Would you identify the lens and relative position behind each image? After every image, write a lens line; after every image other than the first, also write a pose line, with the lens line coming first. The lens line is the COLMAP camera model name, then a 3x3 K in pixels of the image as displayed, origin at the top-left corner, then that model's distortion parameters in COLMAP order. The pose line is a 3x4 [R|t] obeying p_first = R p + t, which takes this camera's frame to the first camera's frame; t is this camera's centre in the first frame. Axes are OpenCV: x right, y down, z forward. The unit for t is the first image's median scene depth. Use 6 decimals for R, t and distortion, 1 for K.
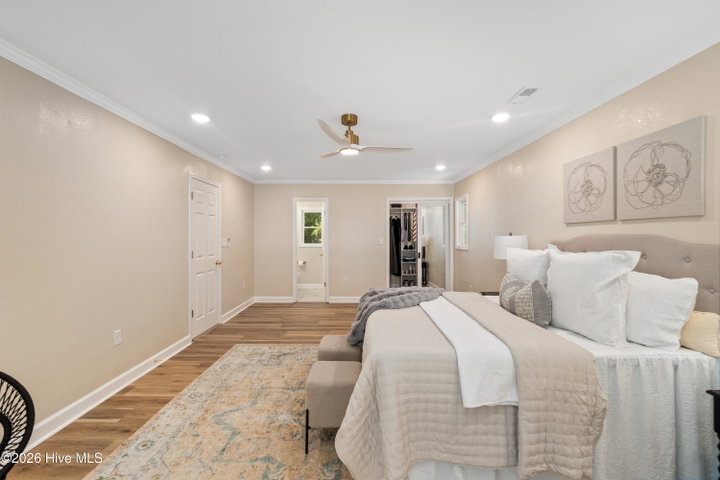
lens RADIAL K [[307.8, 0, 359.2], [0, 307.8, 238.9], [0, 0, 1]] dist [-0.011568, 0.001559]
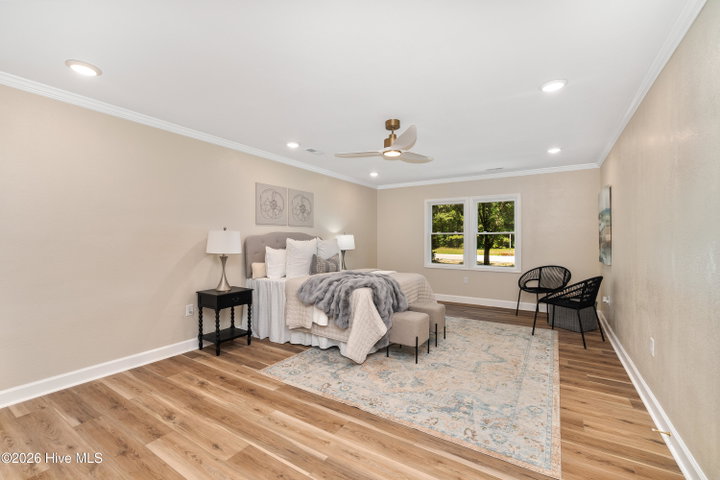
lens RADIAL K [[307.8, 0, 360.7], [0, 307.8, 238.2], [0, 0, 1]] dist [-0.011568, 0.001559]
pose [[-0.842464, 0.002575, 0.538747, -0.535511], [0.005867, 0.999973, 0.004395, 0.015960], [-0.538721, 0.006863, -0.842456, 2.013176]]
